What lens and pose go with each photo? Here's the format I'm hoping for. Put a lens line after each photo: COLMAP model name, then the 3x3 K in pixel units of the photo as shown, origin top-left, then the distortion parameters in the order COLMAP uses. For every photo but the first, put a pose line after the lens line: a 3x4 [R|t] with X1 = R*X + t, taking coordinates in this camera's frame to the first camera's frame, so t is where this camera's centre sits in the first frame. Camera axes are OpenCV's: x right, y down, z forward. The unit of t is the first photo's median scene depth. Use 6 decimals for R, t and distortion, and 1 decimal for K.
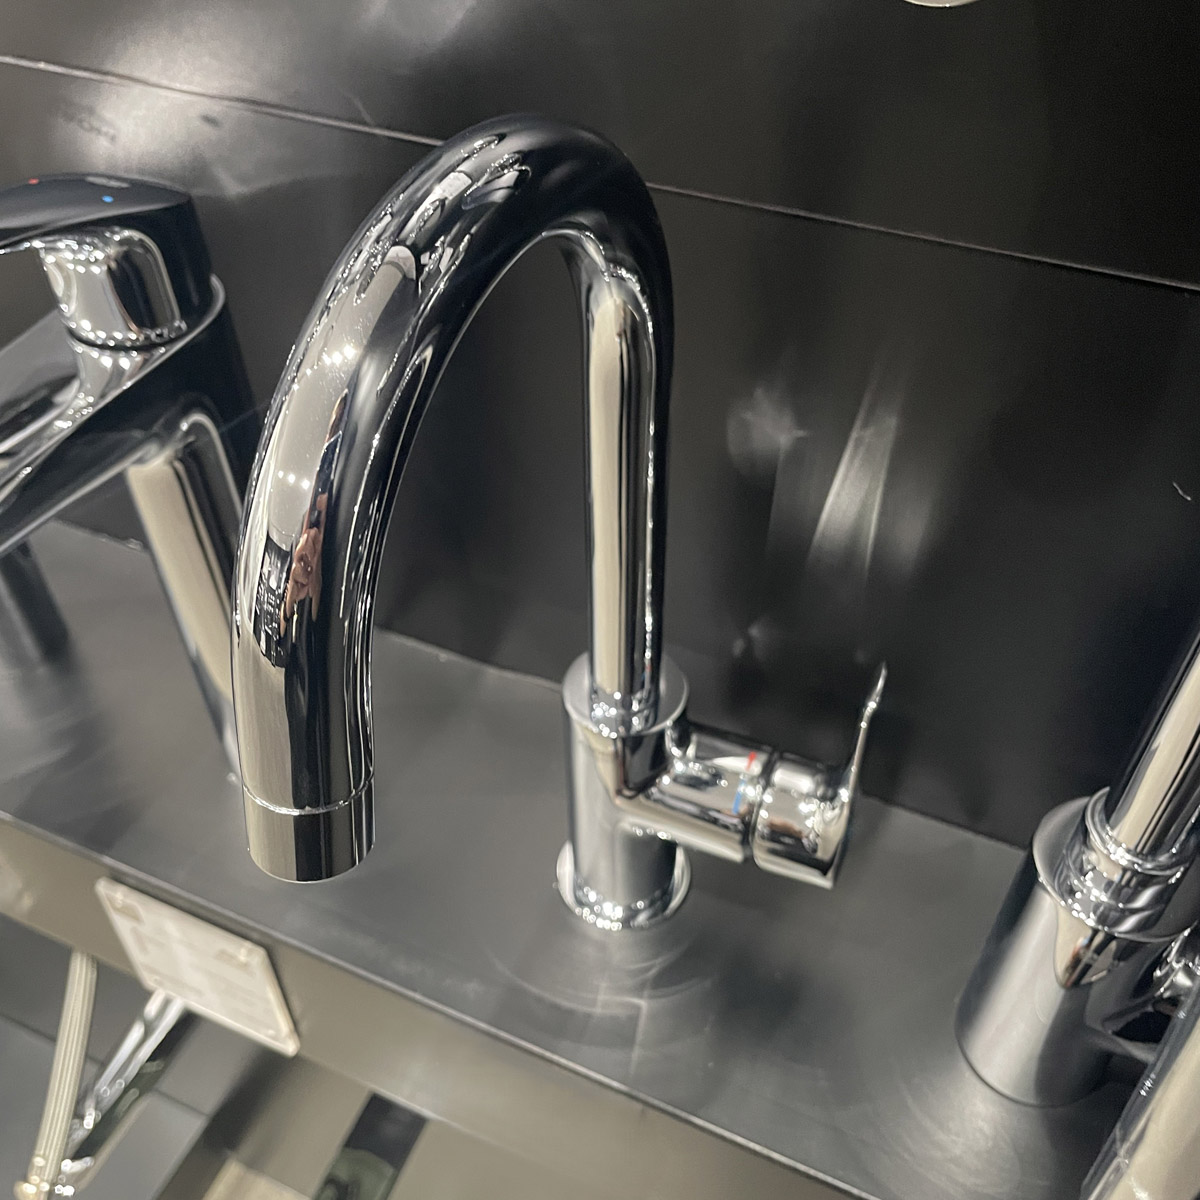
lens RADIAL K [[1191.8, 0, 600.0], [0, 1191.8, 600.0], [0, 0, 1]] dist [-0.068404, -0.019098]
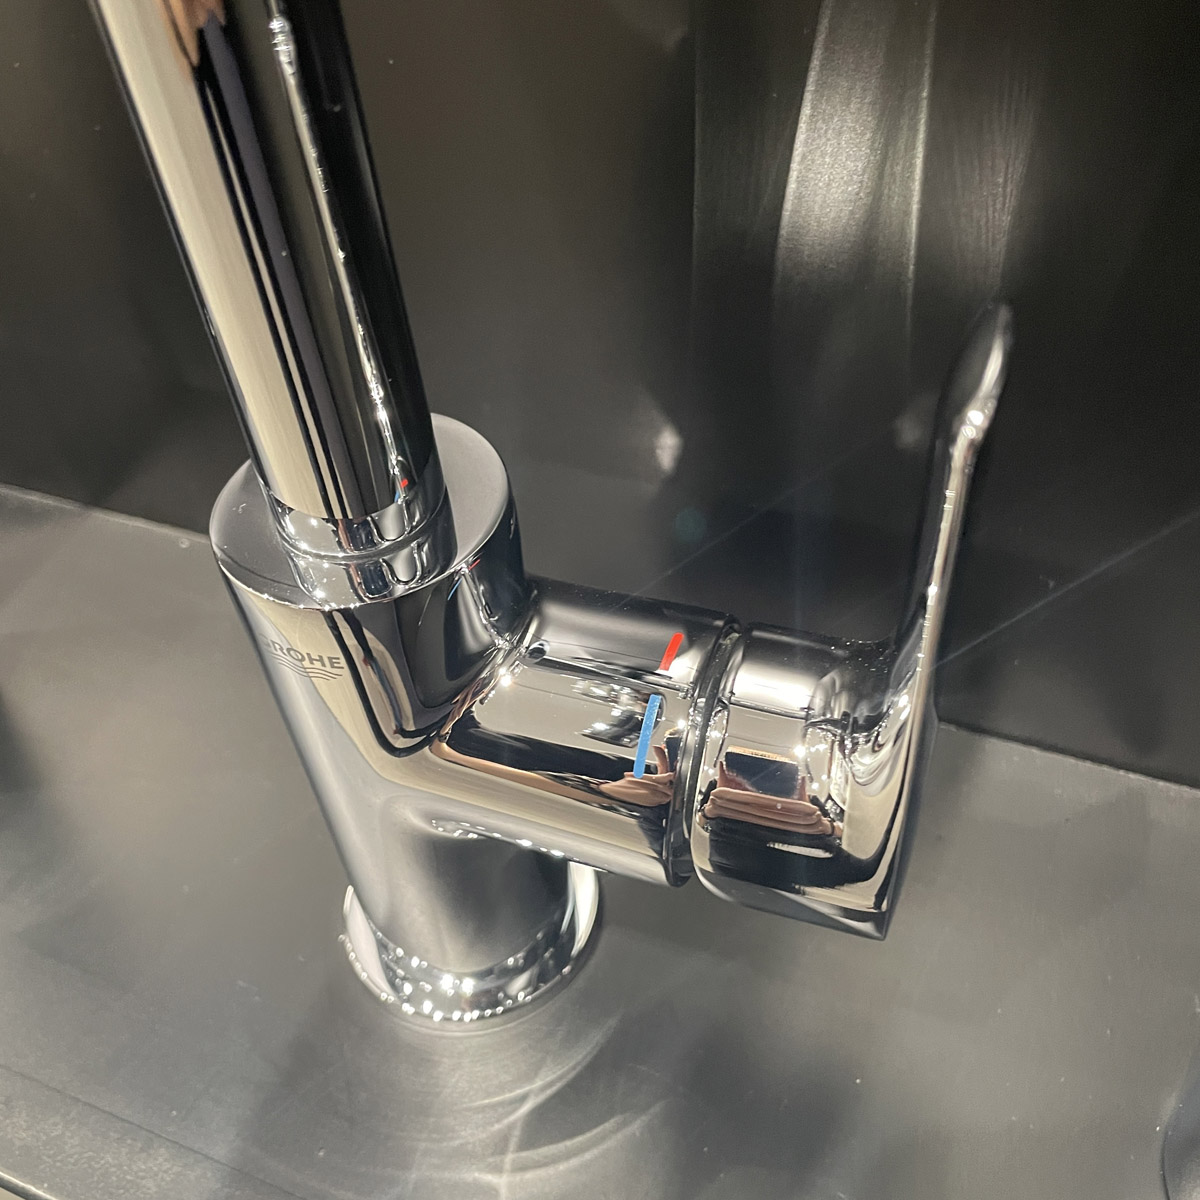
lens RADIAL K [[1227.0, 0, 600.0], [0, 1227.0, 600.0], [0, 0, 1]] dist [0.009019, 0.009265]
pose [[0.997585, -0.068278, -0.012731, 0.110823], [0.068652, 0.997139, 0.031643, 0.104804], [0.010534, -0.032441, 0.999418, 0.575648]]
